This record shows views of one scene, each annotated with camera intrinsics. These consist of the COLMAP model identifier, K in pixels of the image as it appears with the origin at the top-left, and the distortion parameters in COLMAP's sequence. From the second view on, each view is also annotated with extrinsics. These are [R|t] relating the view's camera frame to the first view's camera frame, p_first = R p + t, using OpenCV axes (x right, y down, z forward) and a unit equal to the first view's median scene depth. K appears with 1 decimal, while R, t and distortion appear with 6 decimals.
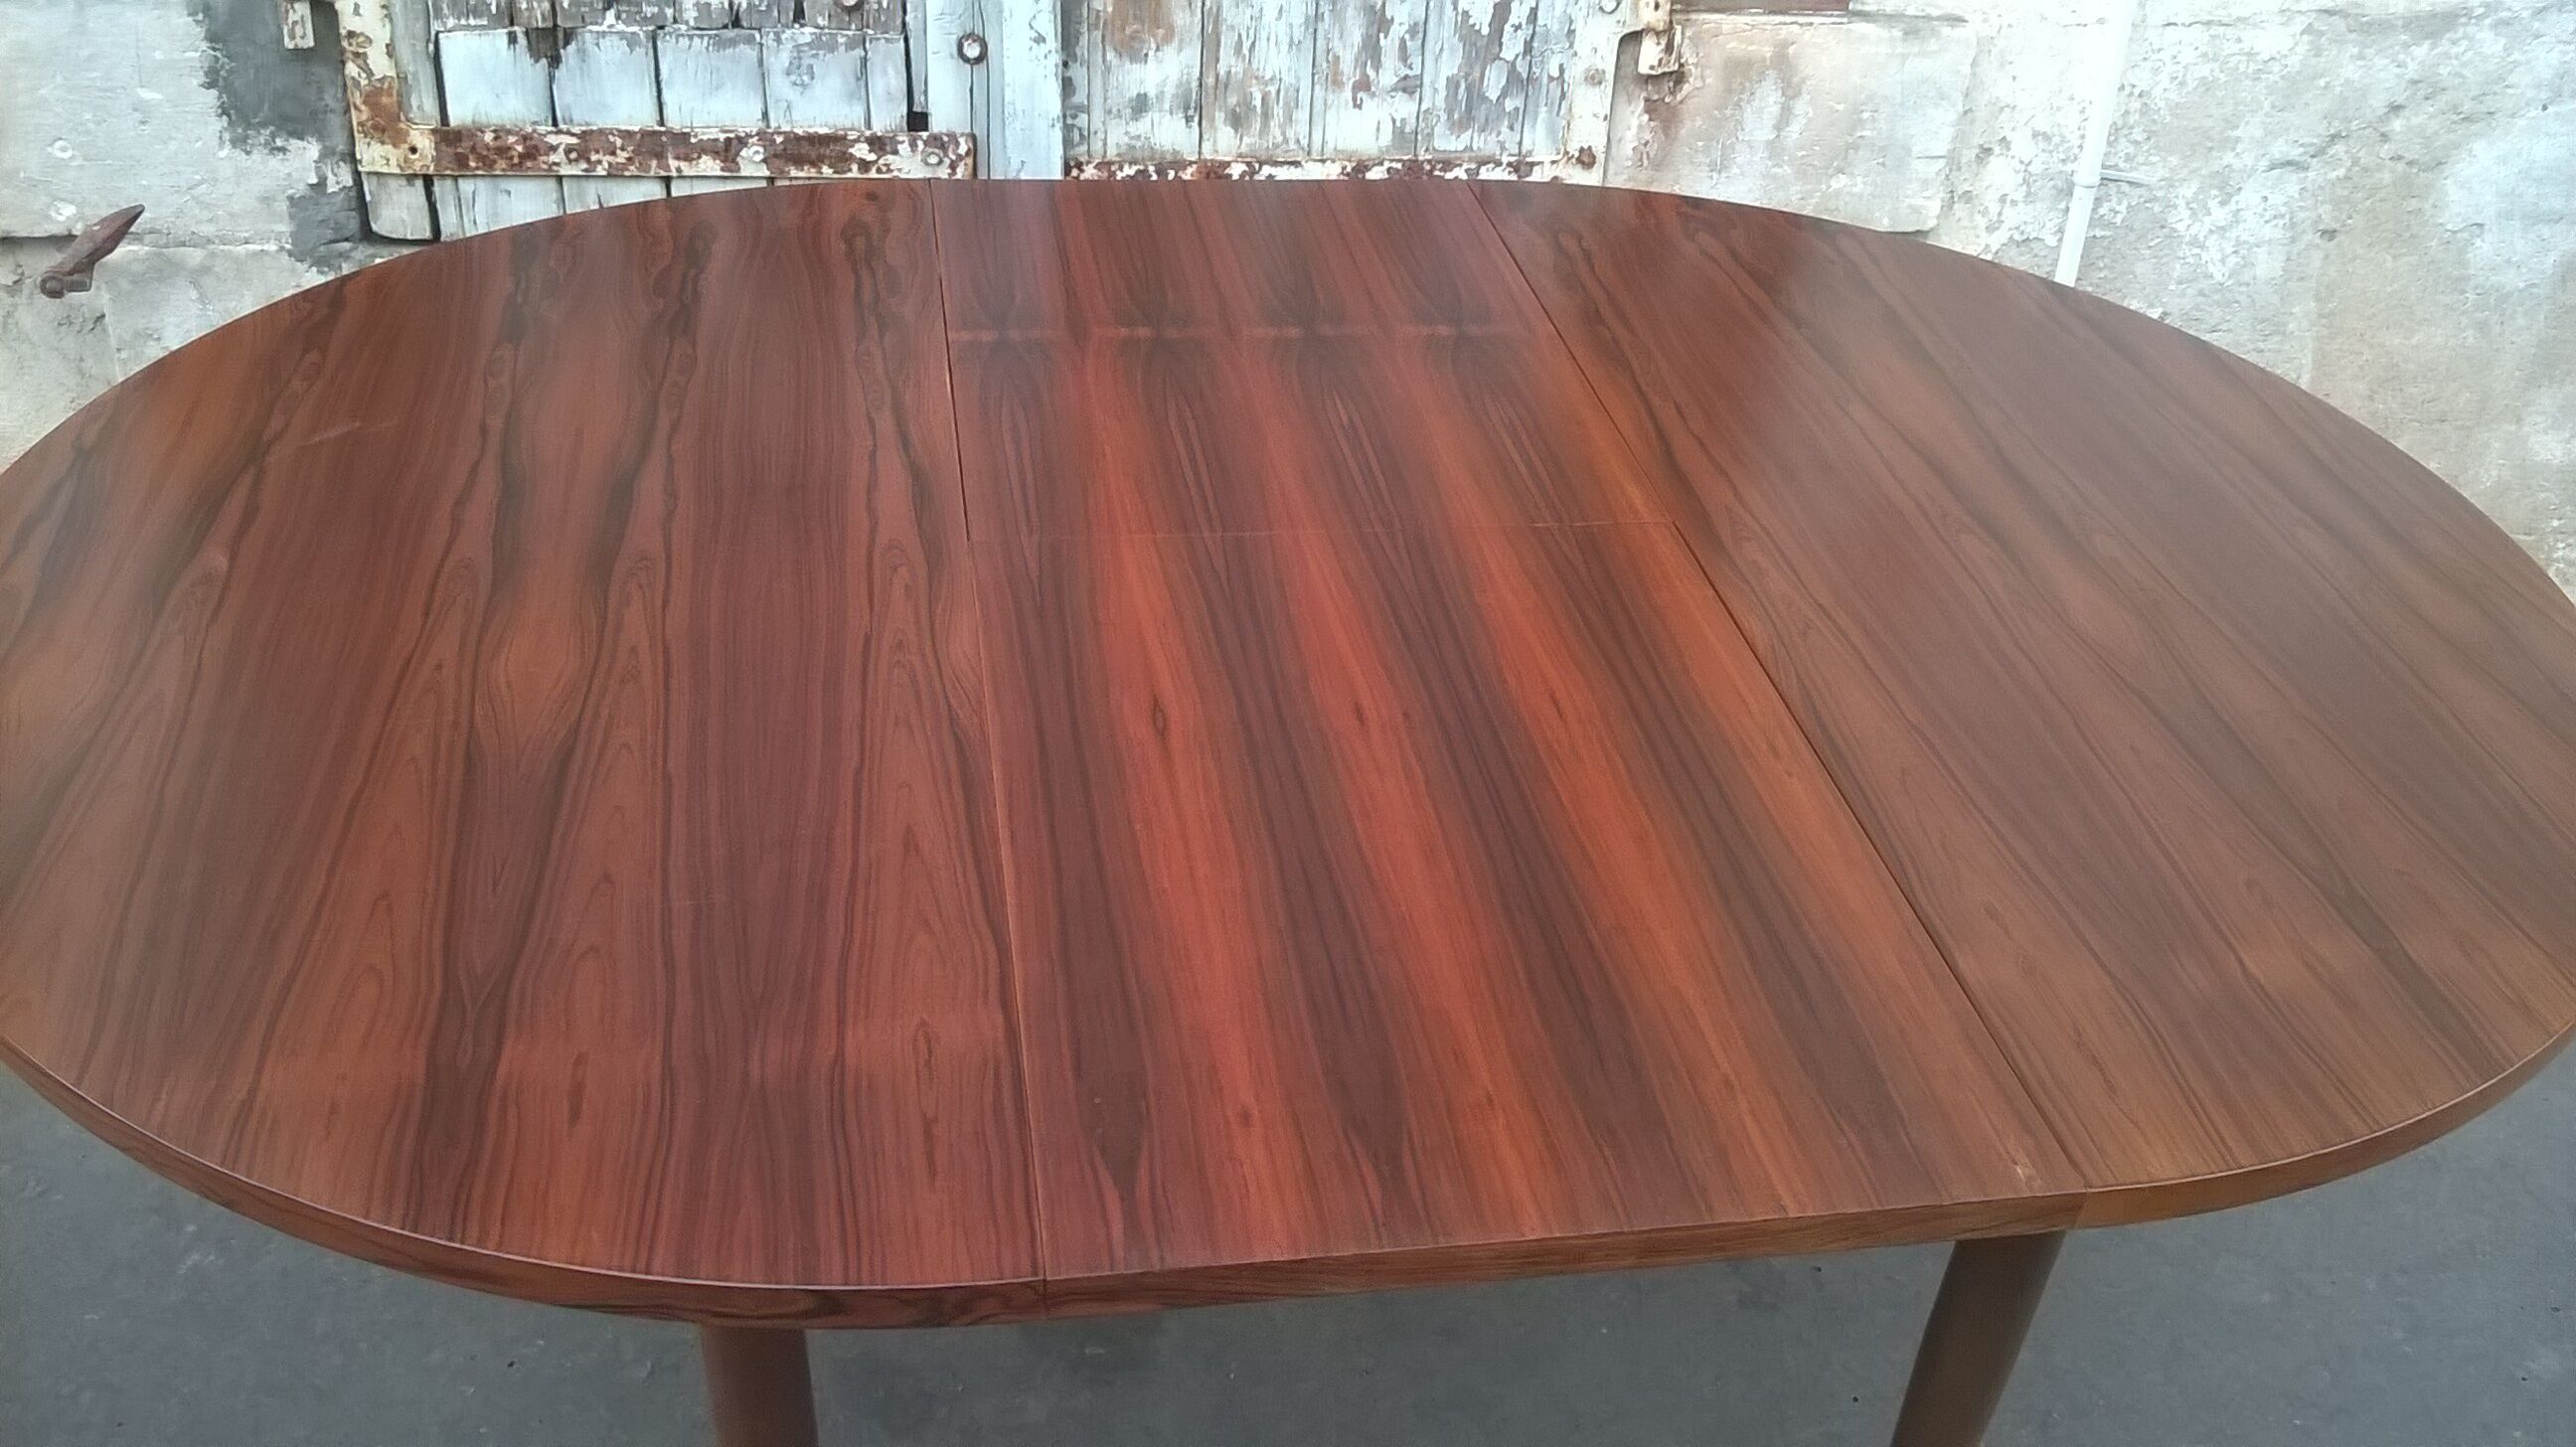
lens RADIAL K [[2264.5, 0, 1312.0], [0, 2264.5, 717.4], [0, 0, 1]] dist [0.049206, -0.198696]
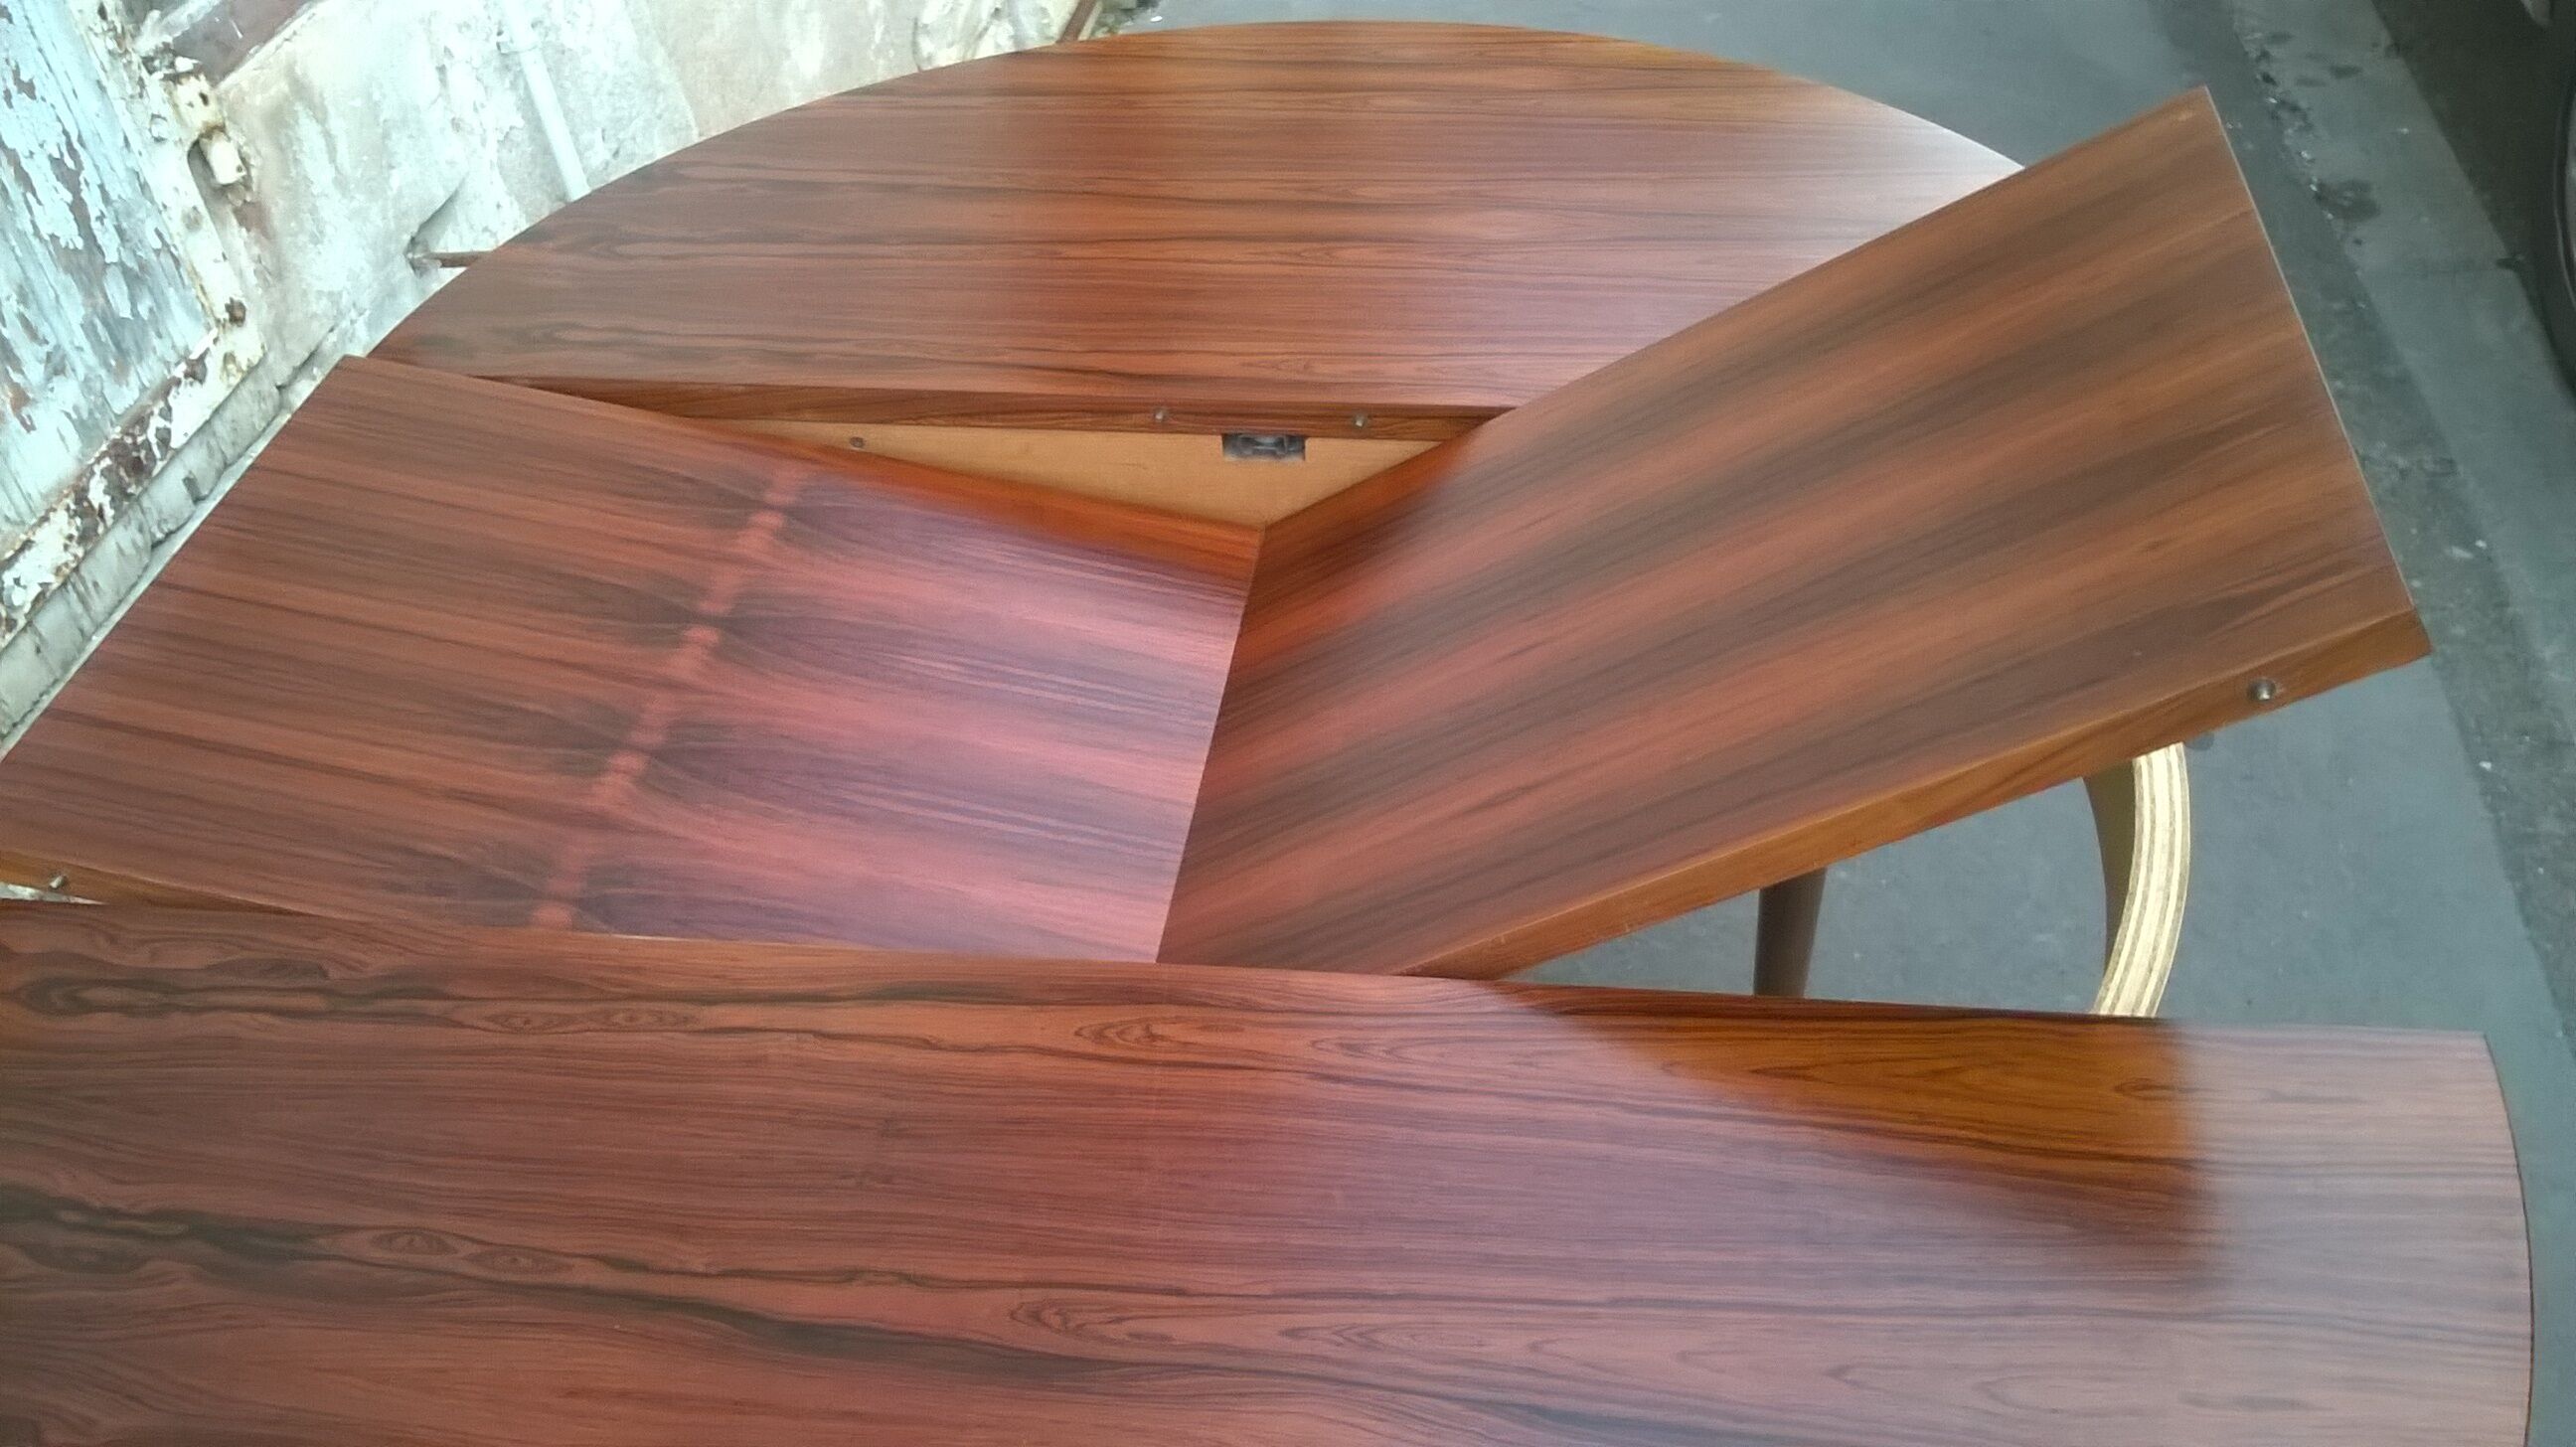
lens RADIAL K [[2264.5, 0, 1303.9], [0, 2264.5, 658.6], [0, 0, 1]] dist [0.049206, -0.198696]
pose [[0.298214, -0.658191, 0.691269, -0.394934], [0.601328, 0.691982, 0.399457, -0.268531], [-0.741265, 0.296556, 0.602147, 0.328933]]
